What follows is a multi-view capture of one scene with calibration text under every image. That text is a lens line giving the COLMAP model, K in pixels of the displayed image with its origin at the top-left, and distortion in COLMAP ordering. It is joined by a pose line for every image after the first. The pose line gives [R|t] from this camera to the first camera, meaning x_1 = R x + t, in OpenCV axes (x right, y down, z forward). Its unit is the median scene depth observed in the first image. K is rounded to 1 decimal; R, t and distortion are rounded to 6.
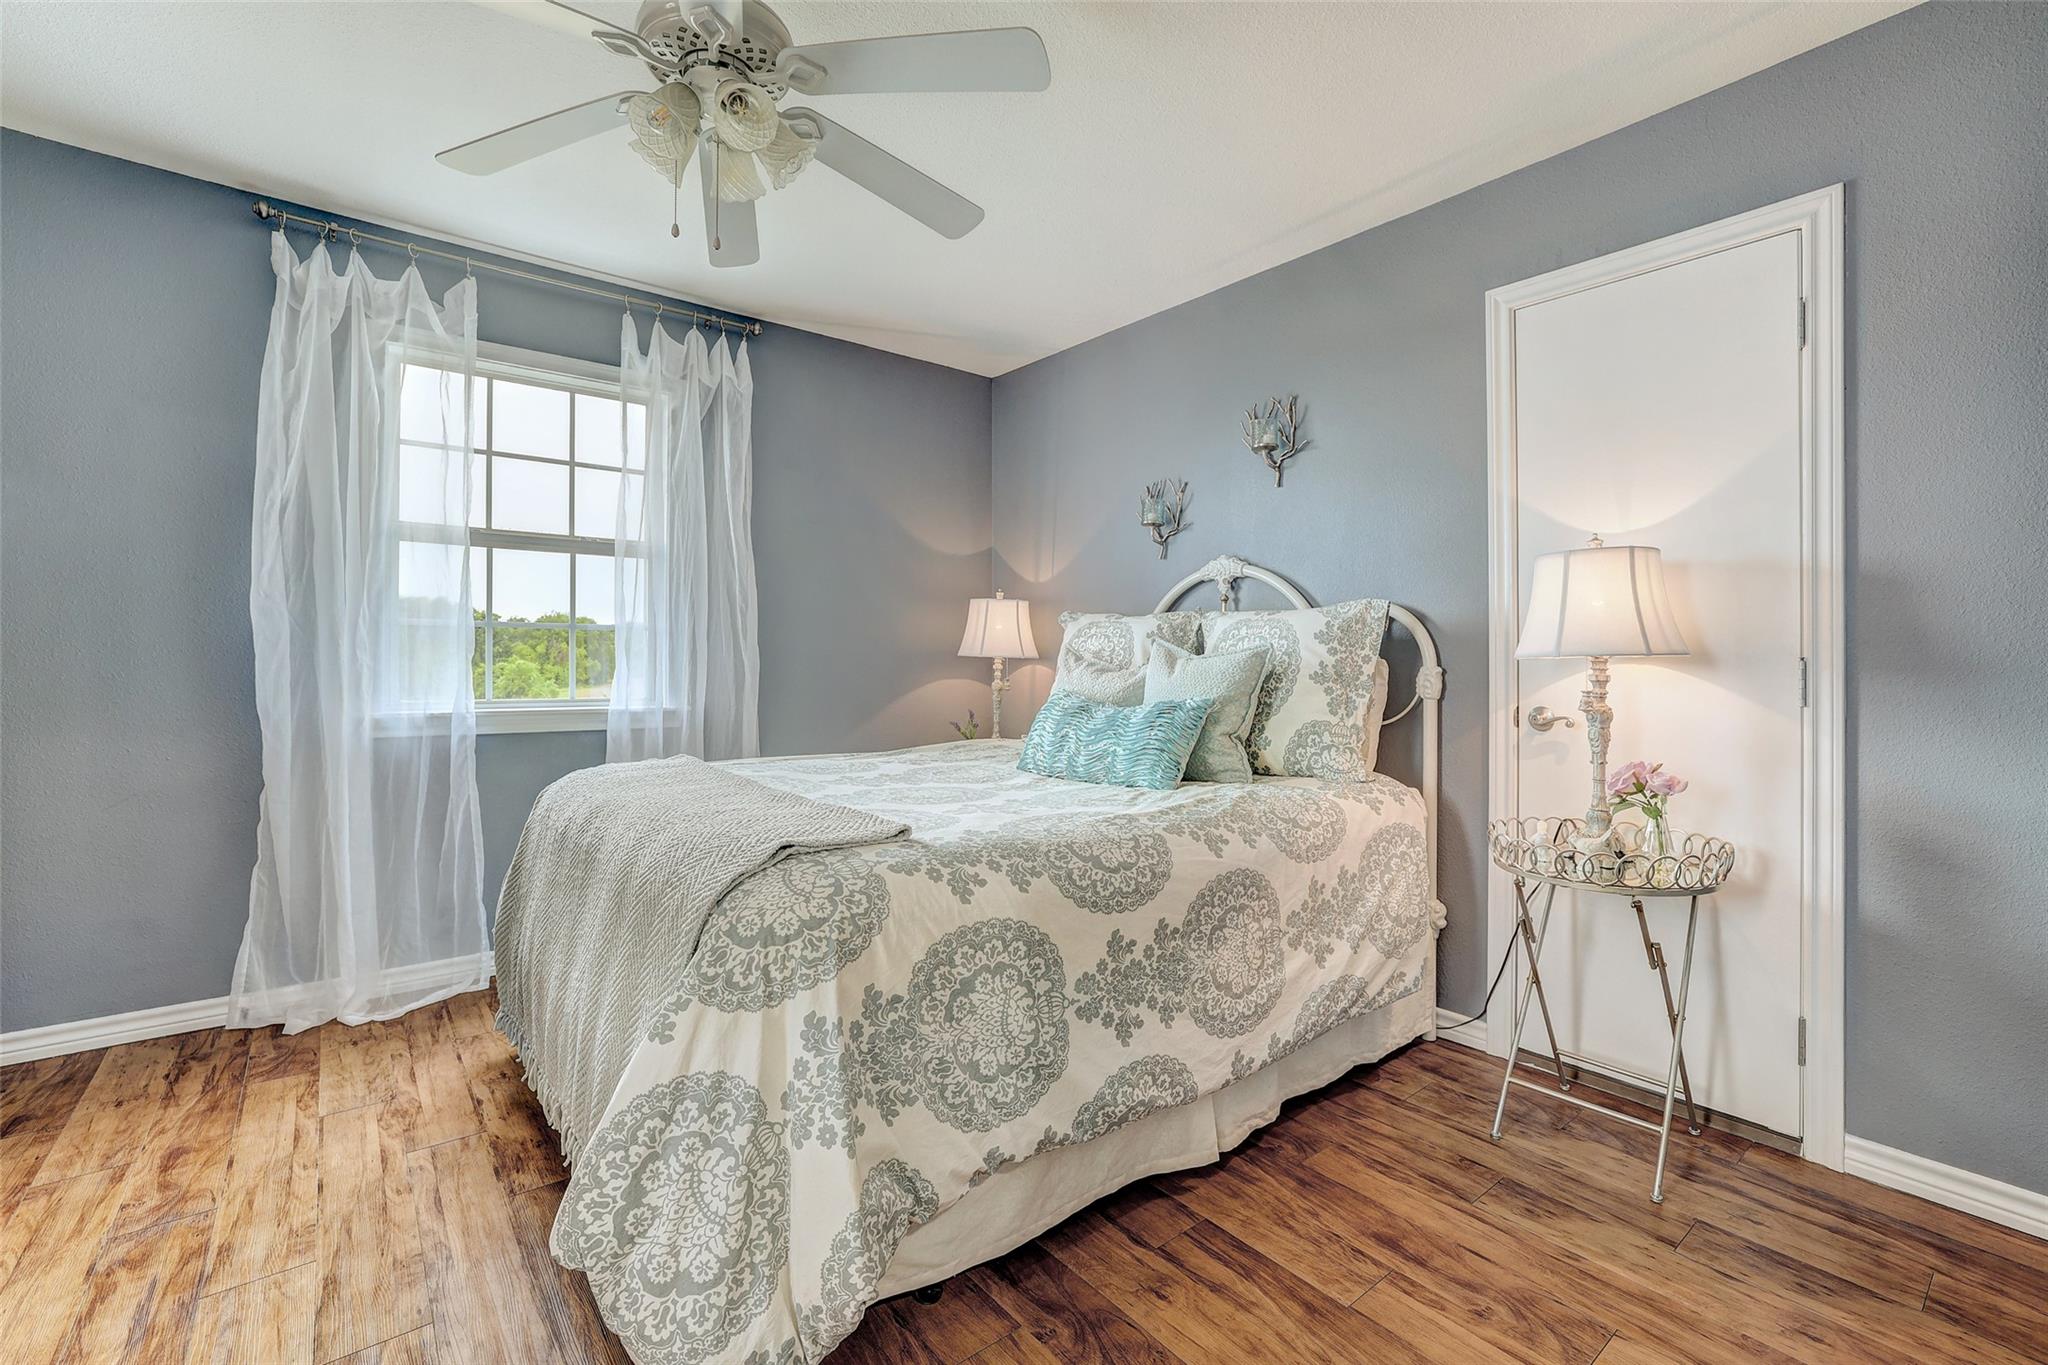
lens RADIAL K [[886.8, 0, 1023.1], [0, 886.8, 651.8], [0, 0, 1]] dist [-0.012028, 0.000482]
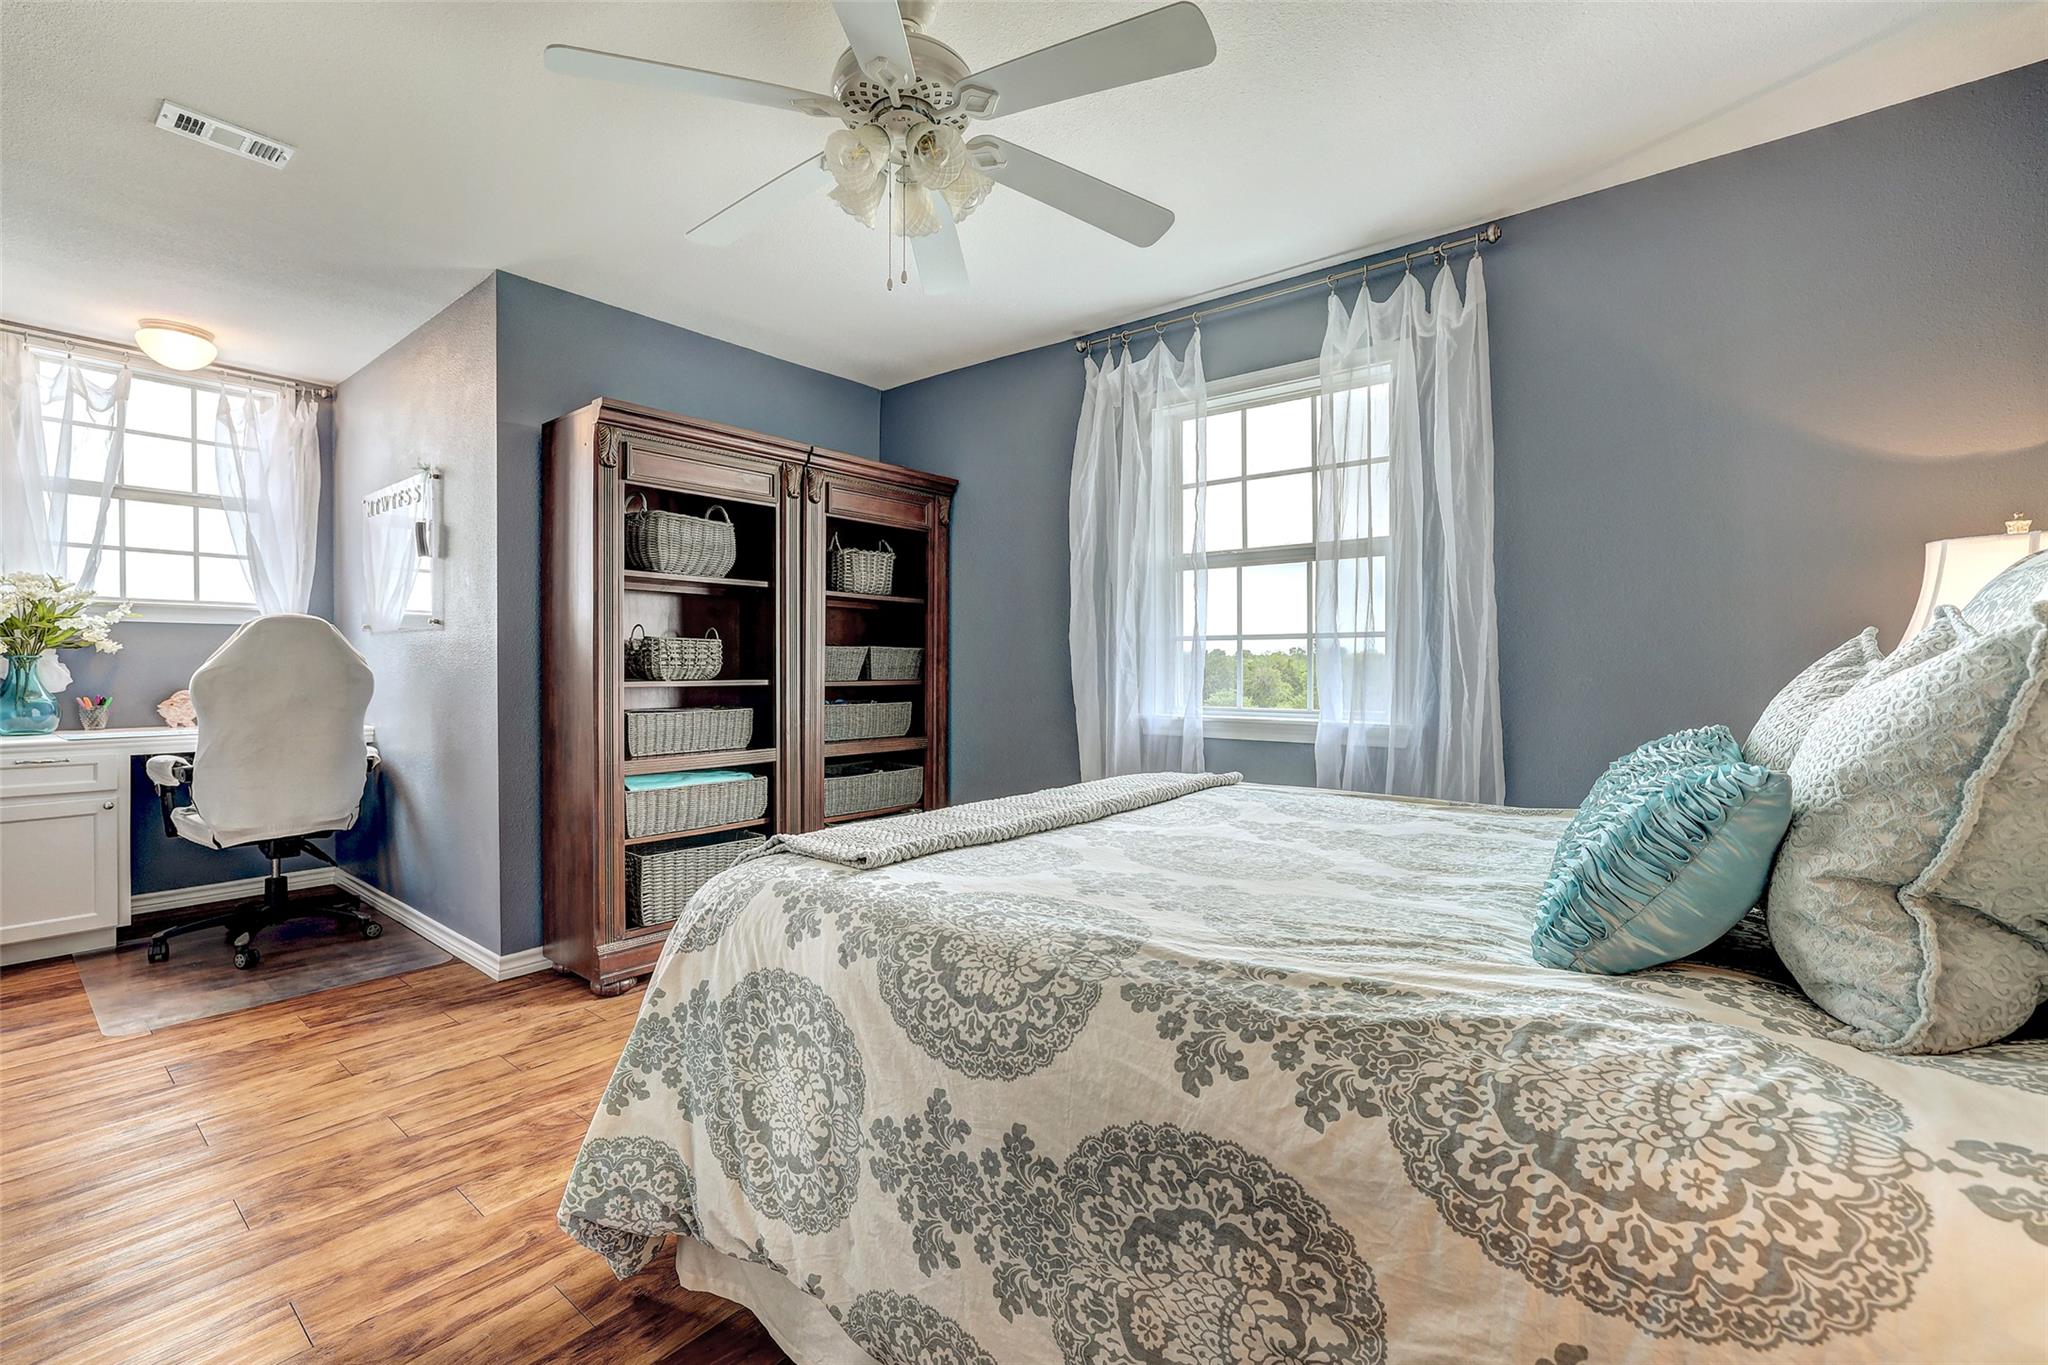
lens RADIAL K [[886.8, 0, 1020.9], [0, 886.8, 680.5], [0, 0, 1]] dist [-0.012028, 0.000482]
pose [[0.210479, 0.008979, -0.977557, 0.666104], [0.007390, 0.999915, 0.010775, 0.011717], [0.977570, -0.009492, 0.210395, 0.835001]]
